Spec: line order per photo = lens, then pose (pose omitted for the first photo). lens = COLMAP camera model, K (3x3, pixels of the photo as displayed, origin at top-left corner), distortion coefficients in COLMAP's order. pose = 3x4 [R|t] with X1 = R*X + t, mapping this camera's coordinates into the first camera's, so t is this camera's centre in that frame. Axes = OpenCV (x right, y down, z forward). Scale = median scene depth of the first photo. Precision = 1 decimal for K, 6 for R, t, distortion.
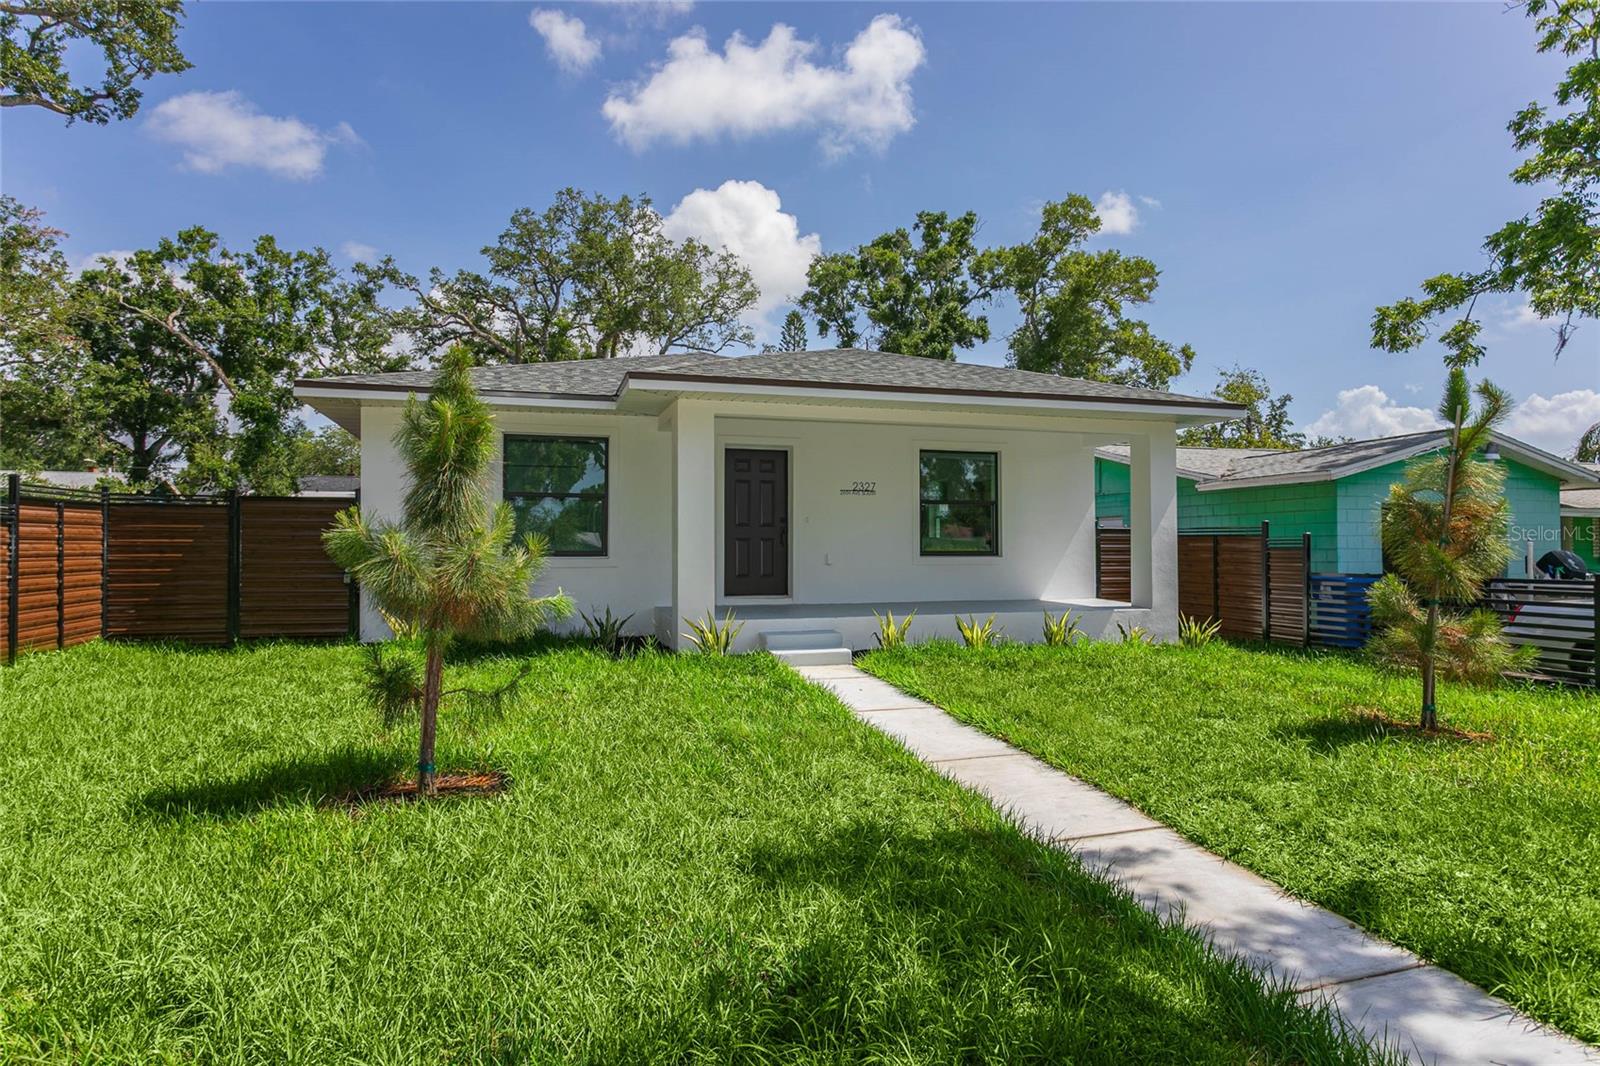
lens RADIAL K [[890.6, 0, 837.8], [0, 890.6, 530.0], [0, 0, 1]] dist [-0.001836, 0.000311]
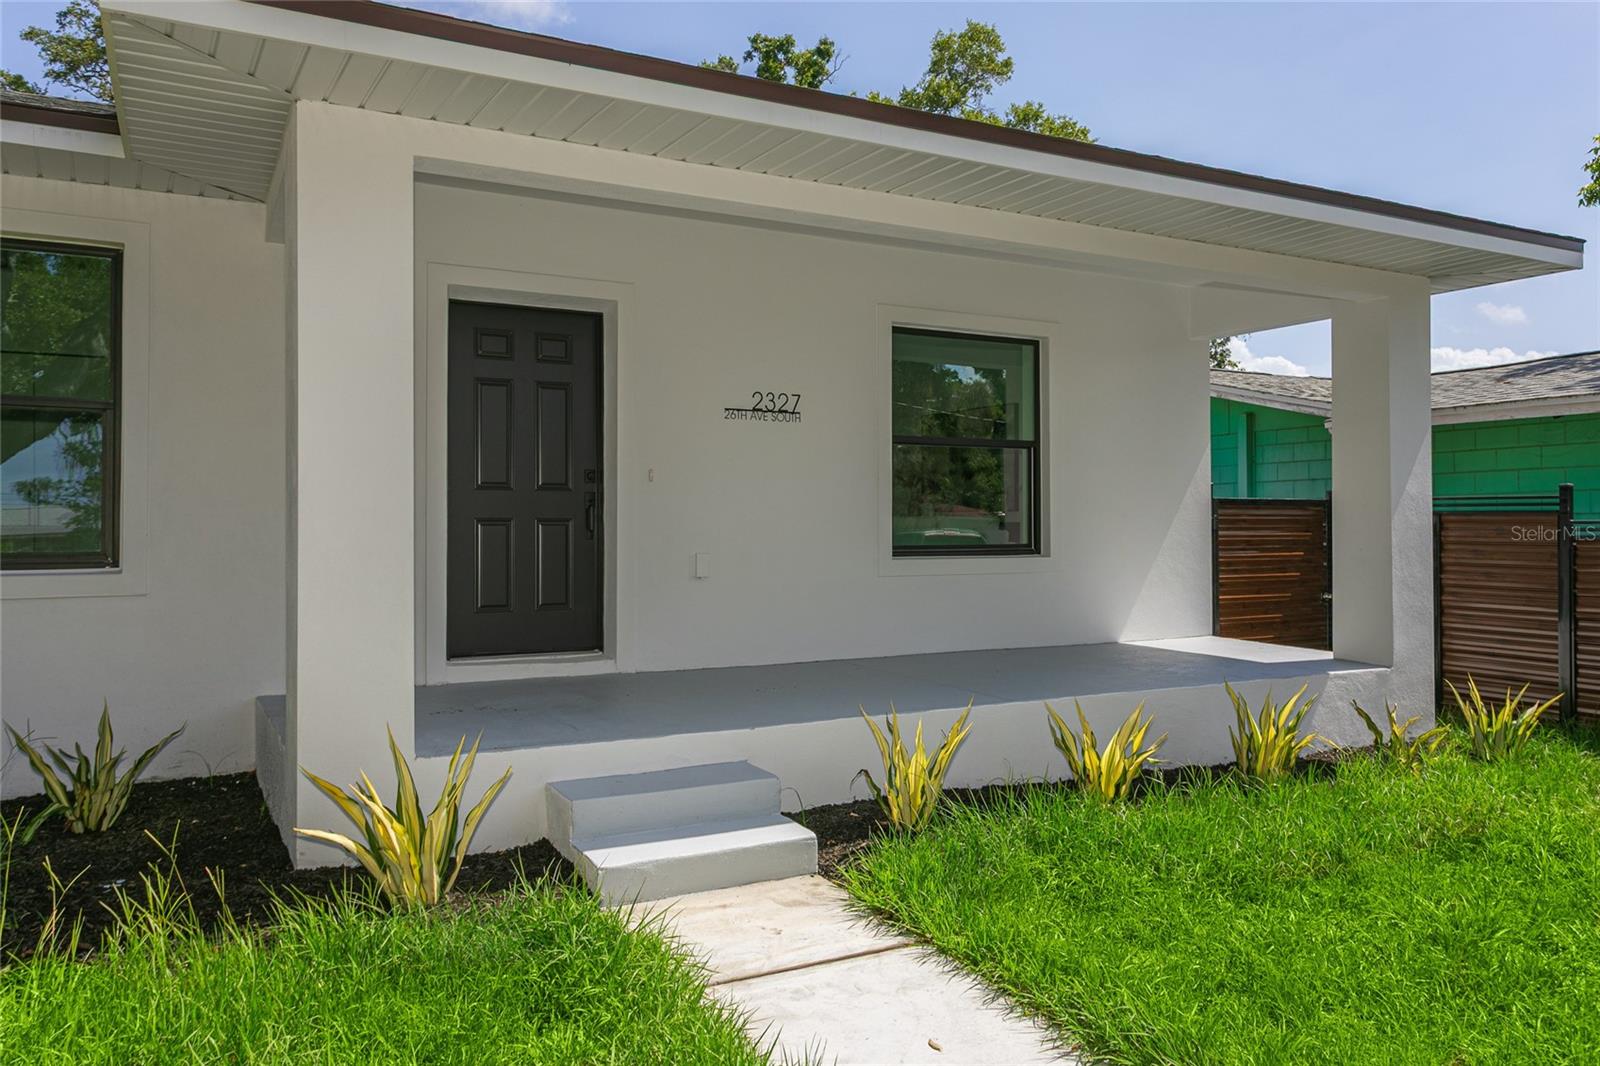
lens RADIAL K [[1214.0, 0, 880.3], [0, 1214.0, 525.6], [0, 0, 1]] dist [0.002168, 0.002992]
pose [[0.977679, -0.000527, 0.210102, -0.047126], [-0.003368, 0.999829, 0.018180, 0.001870], [-0.210076, -0.018482, 0.977510, 0.386022]]
